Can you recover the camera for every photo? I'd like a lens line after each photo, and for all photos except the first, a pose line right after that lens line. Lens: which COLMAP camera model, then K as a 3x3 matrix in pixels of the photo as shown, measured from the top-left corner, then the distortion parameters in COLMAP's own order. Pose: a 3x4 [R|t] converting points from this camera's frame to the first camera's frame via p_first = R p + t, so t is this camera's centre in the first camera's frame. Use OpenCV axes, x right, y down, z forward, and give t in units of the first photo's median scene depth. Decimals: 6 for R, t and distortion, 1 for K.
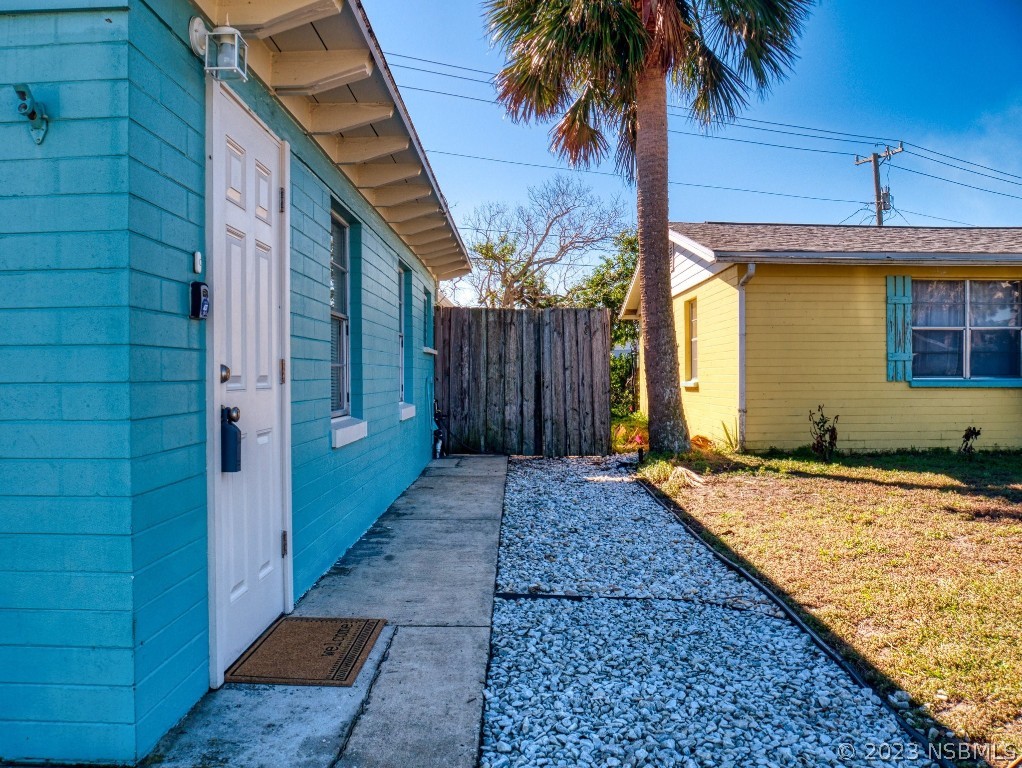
lens RADIAL K [[1059.5, 0, 511.0], [0, 1059.5, 384.0], [0, 0, 1]] dist [-0.174246, -0.004946]
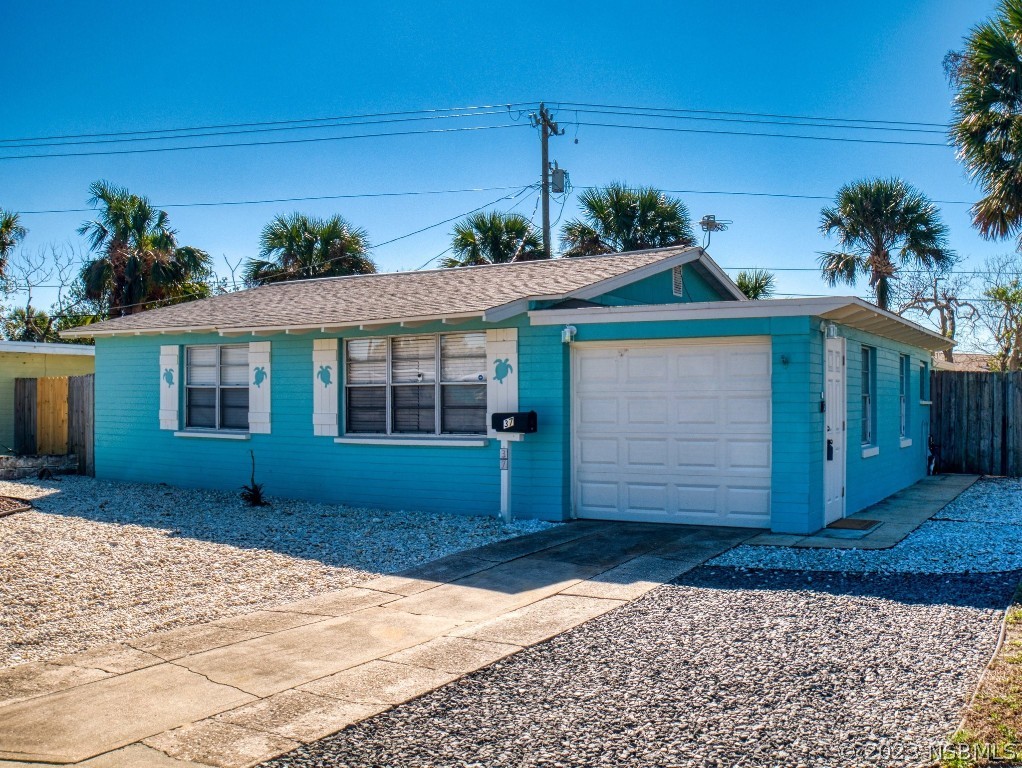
lens RADIAL K [[1059.5, 0, 511.0], [0, 1059.5, 384.0], [0, 0, 1]] dist [-0.174246, -0.004946]
pose [[0.883044, 0.001251, -0.469288, 0.080656], [-0.014193, 0.999610, -0.024040, -0.012710], [0.469075, 0.027889, 0.882718, -0.508078]]
